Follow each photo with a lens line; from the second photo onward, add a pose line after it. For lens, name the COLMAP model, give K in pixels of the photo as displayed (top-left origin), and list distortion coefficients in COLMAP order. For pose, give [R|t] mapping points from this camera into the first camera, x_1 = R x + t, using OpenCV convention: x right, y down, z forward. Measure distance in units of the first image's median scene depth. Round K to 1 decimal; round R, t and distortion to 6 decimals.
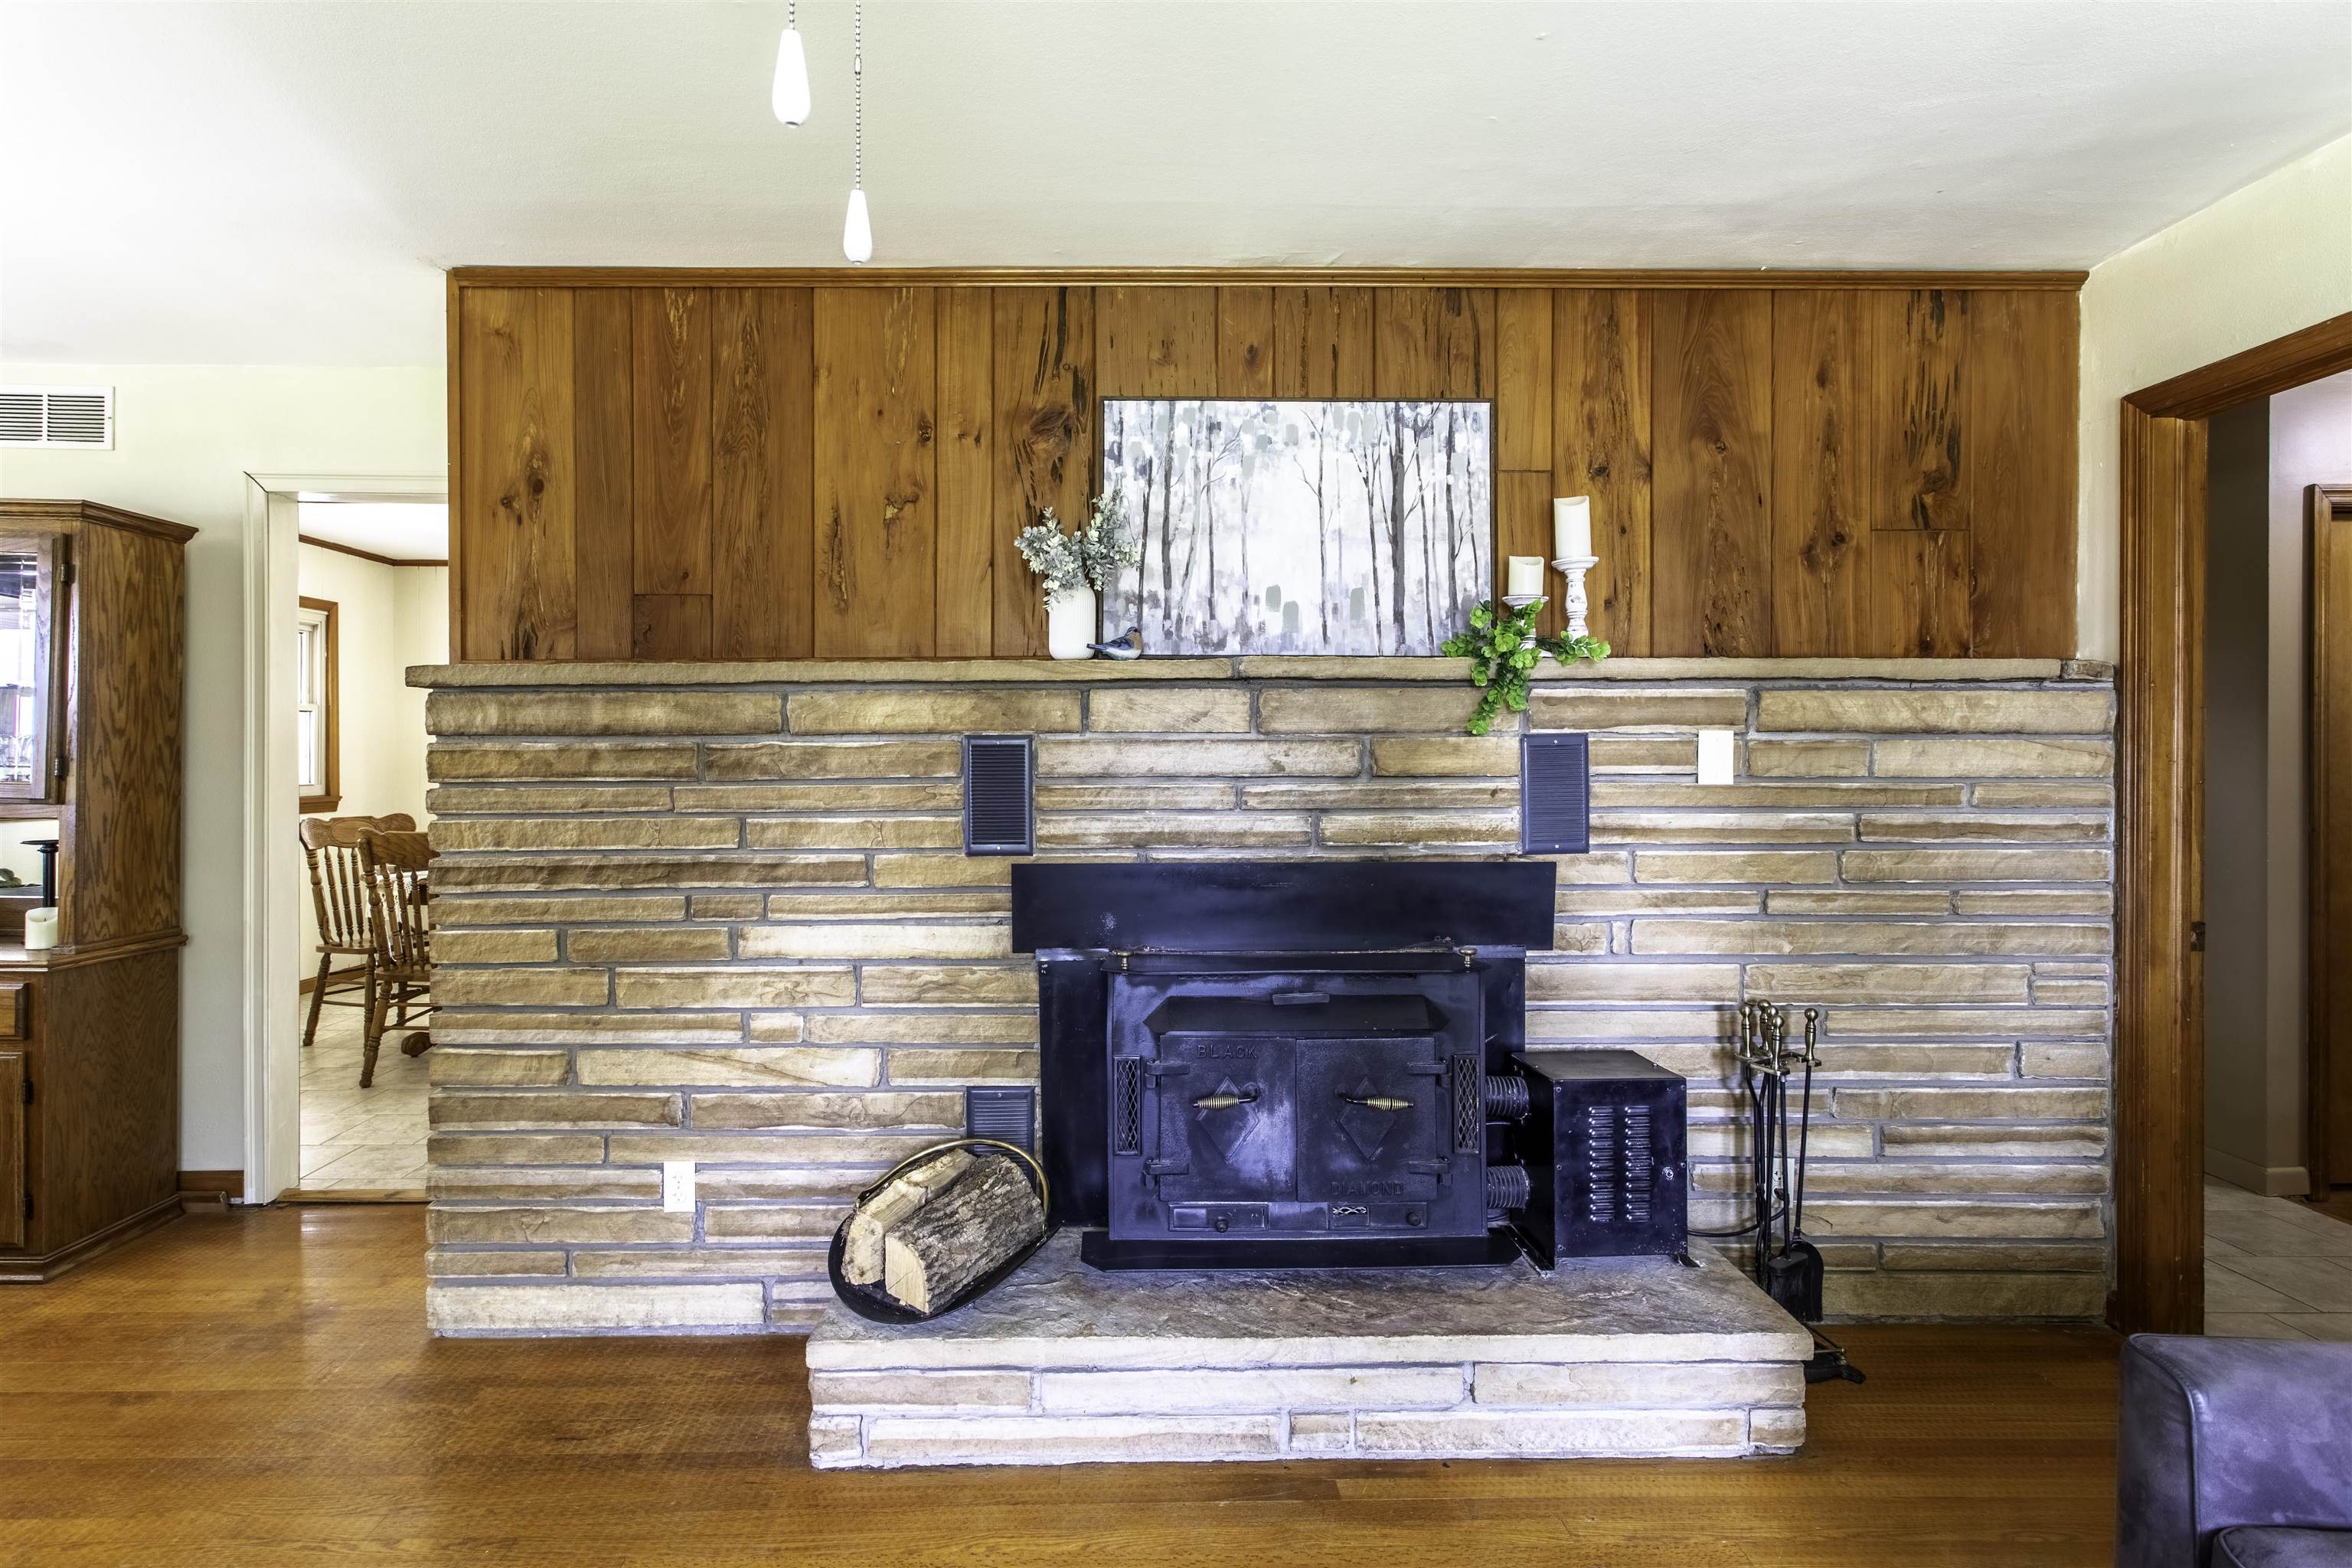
lens RADIAL K [[1157.4, 0, 1164.7], [0, 1157.4, 753.6], [0, 0, 1]] dist [0.000807, -0.001231]
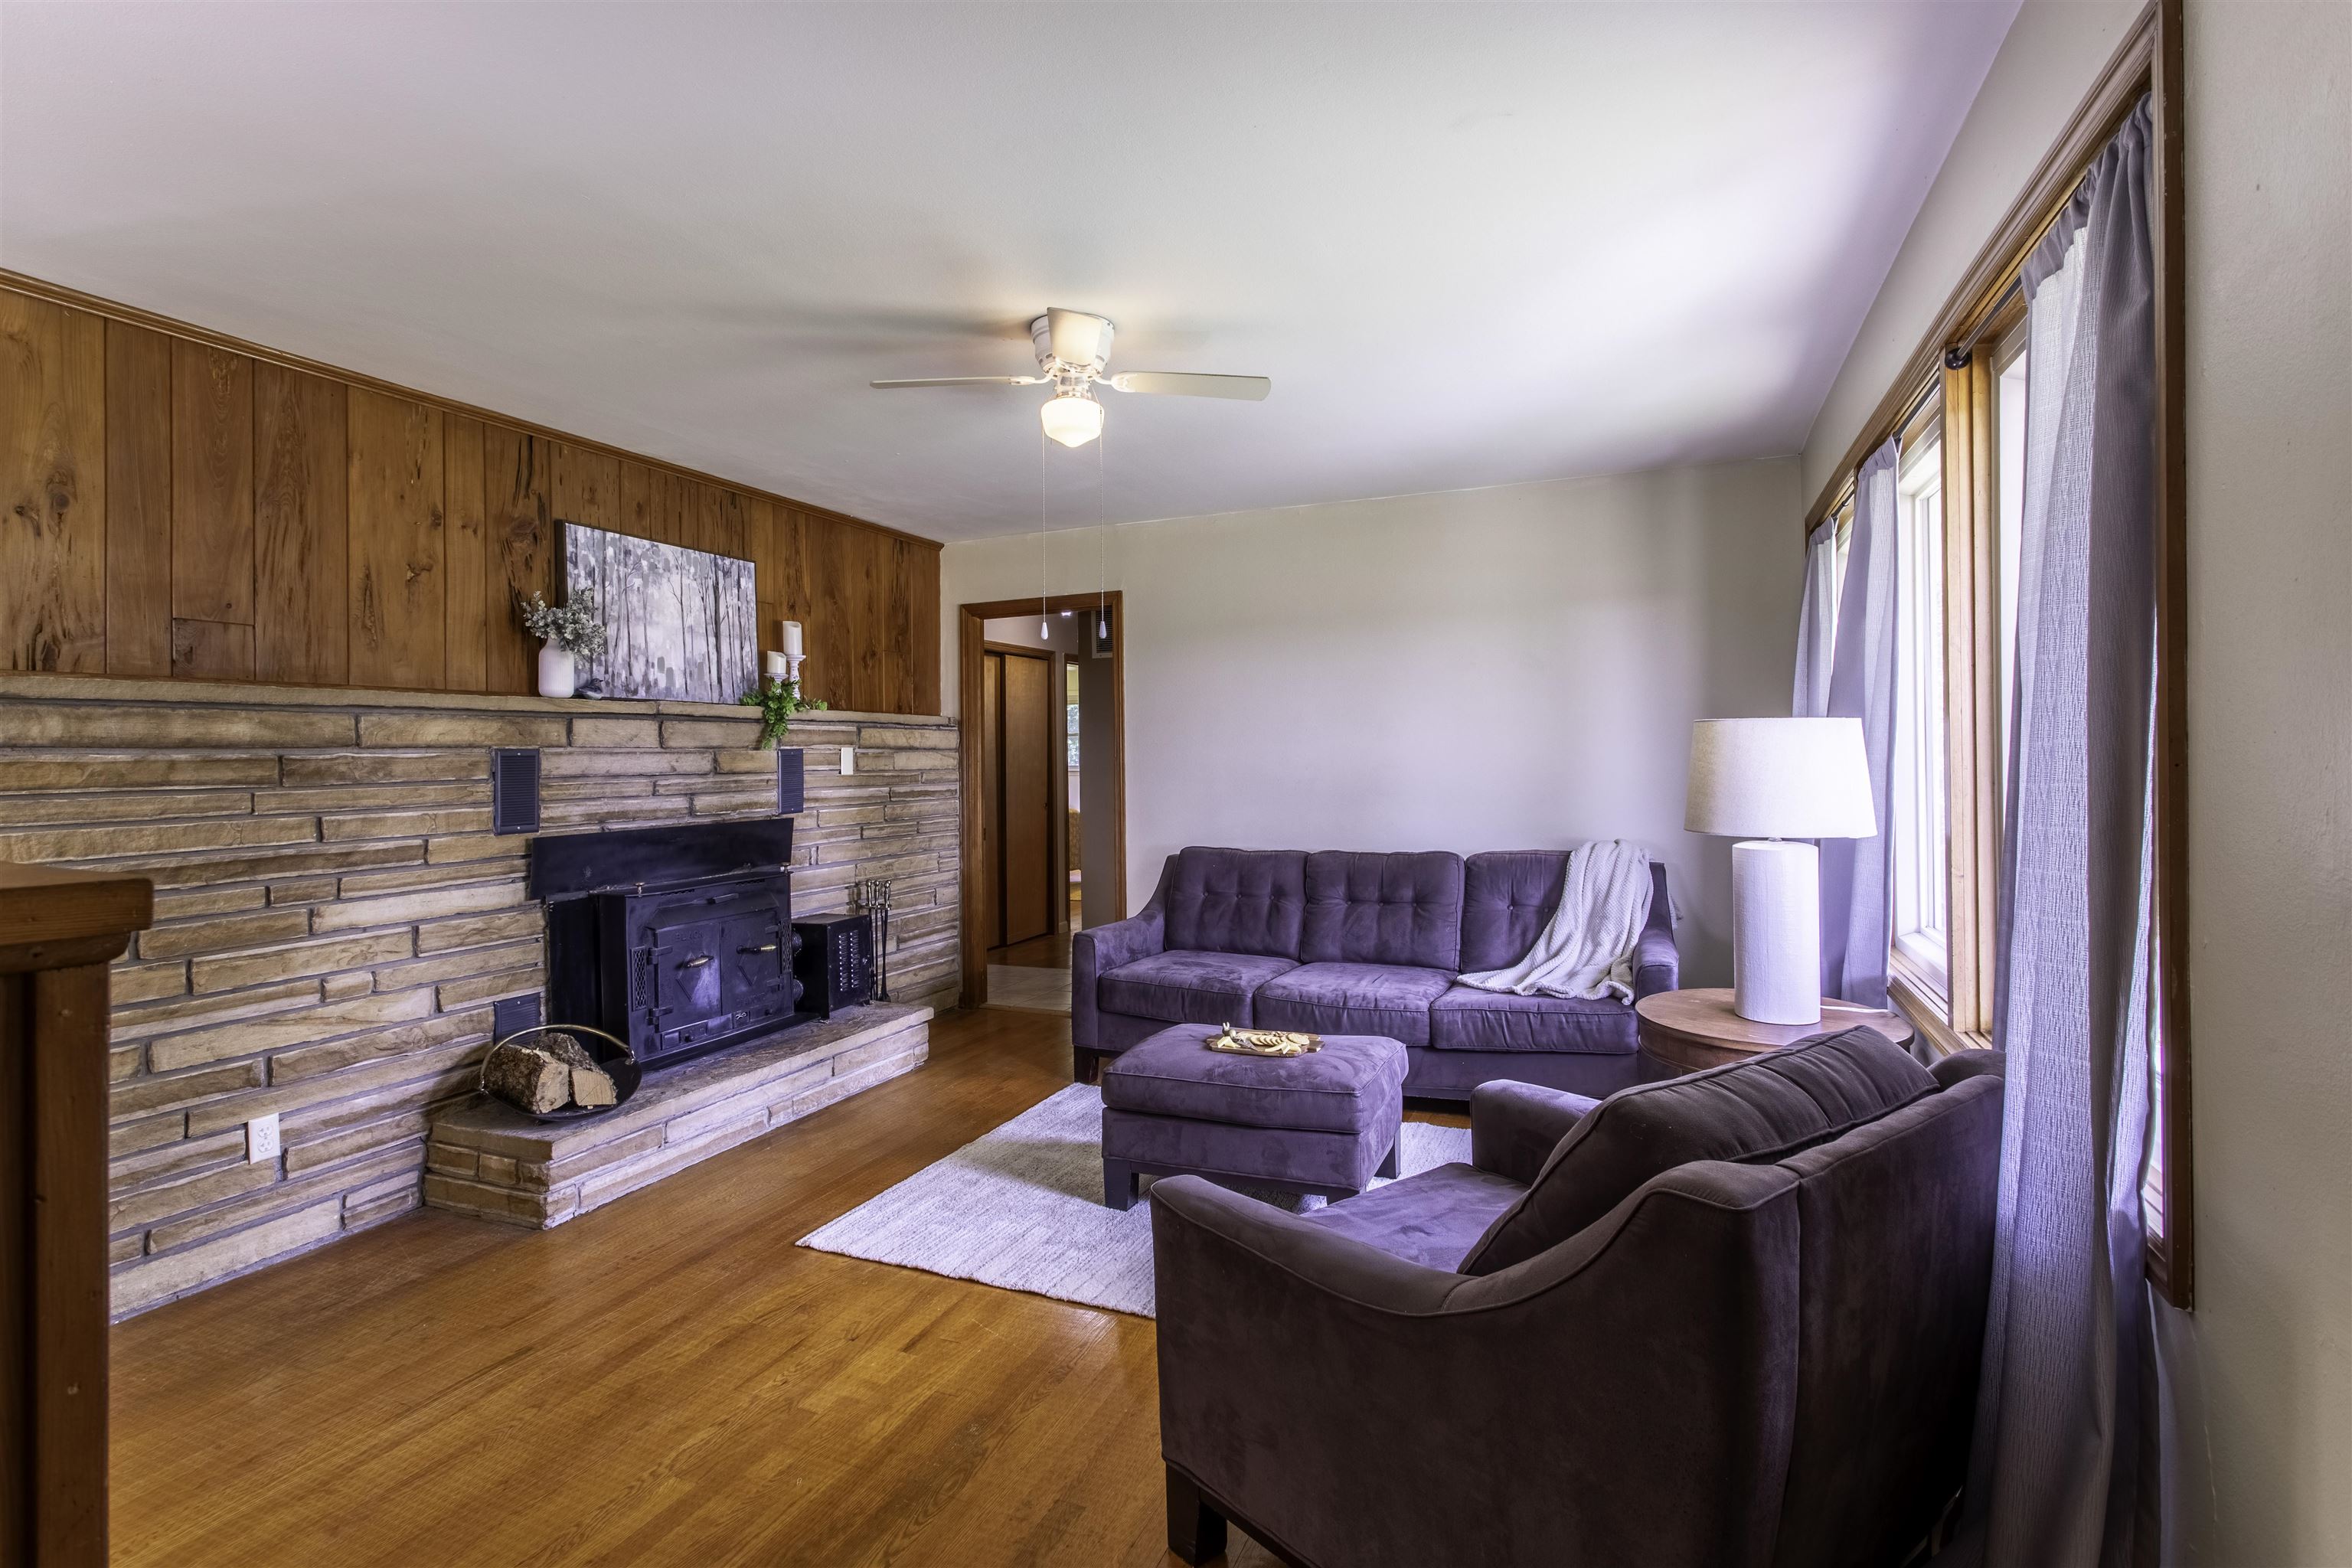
lens RADIAL K [[1176.1, 0, 1154.3], [0, 1176.1, 736.0], [0, 0, 1]] dist [0.003788, 0.000390]
pose [[0.405122, 0.013184, 0.914168, -1.140665], [0.010532, 0.999762, -0.019086, 0.004240], [-0.914202, 0.017360, 0.404887, -0.297924]]
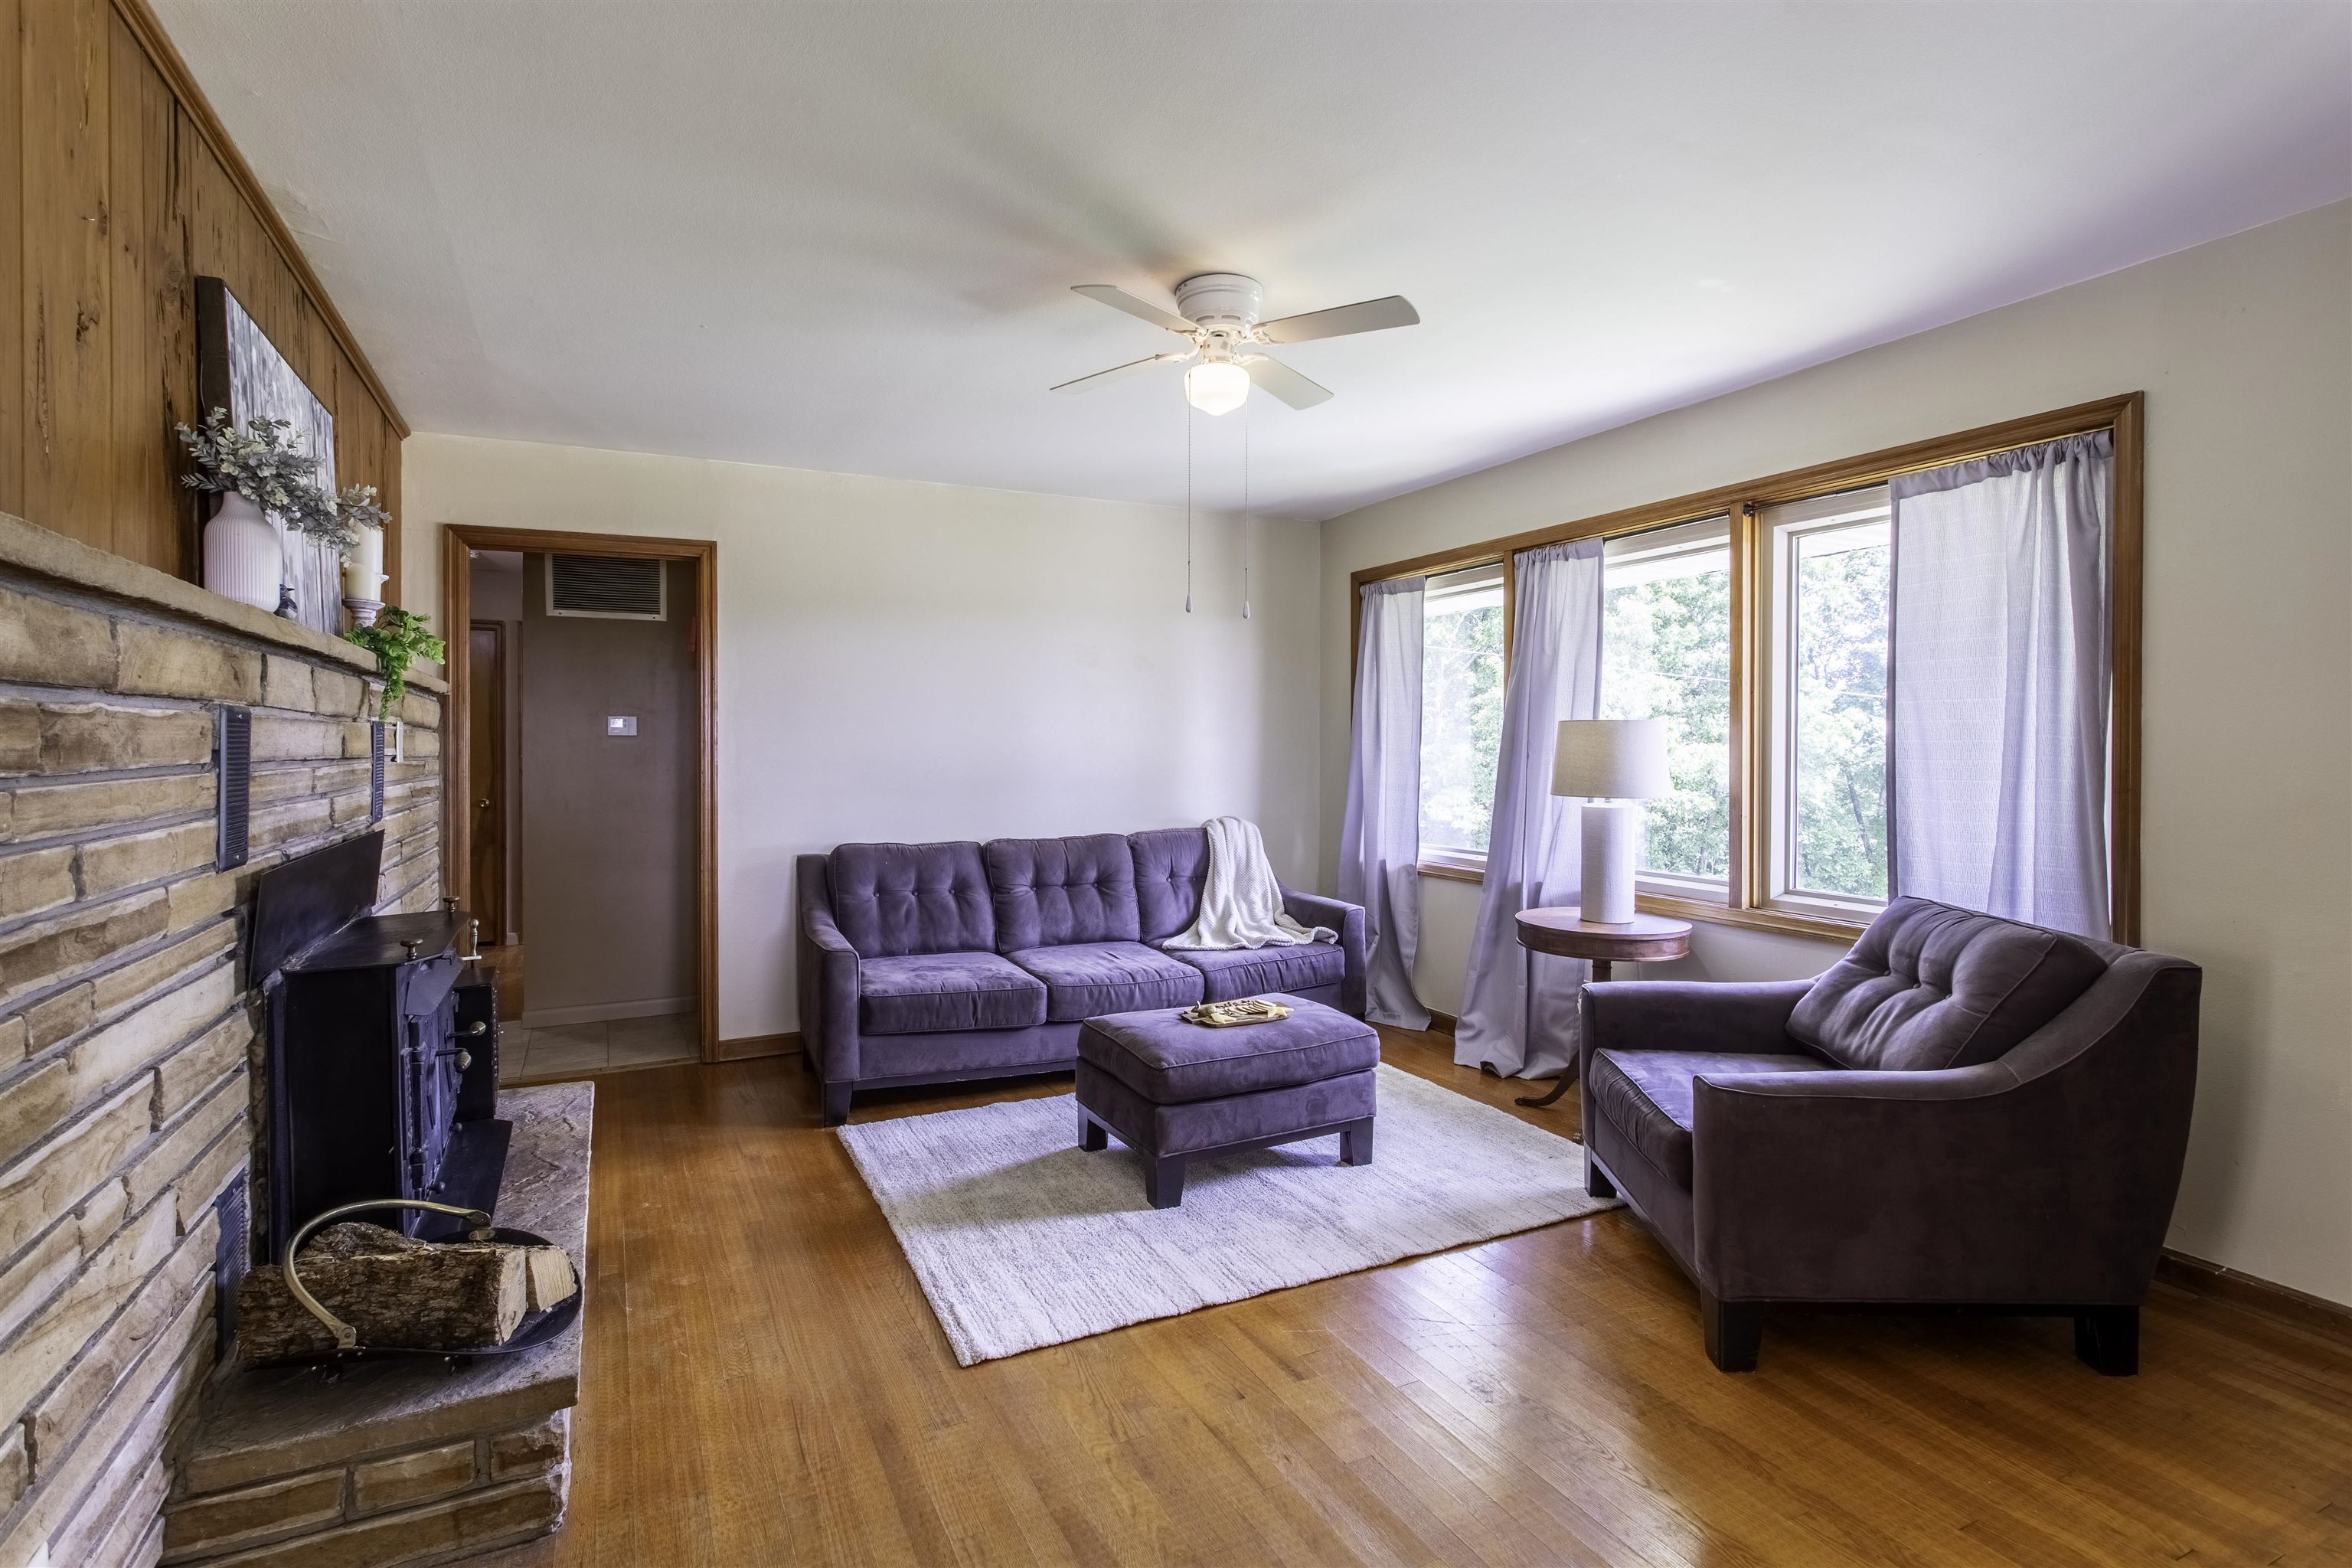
lens RADIAL K [[1149.0, 0, 1177.1], [0, 1149.0, 752.1], [0, 0, 1]] dist [0.001784, 0.000133]
pose [[-0.451517, -0.000823, 0.892262, -1.064696], [0.000462, 0.999999, 0.001156, 0.013133], [-0.892262, 0.000934, -0.451517, 0.790000]]
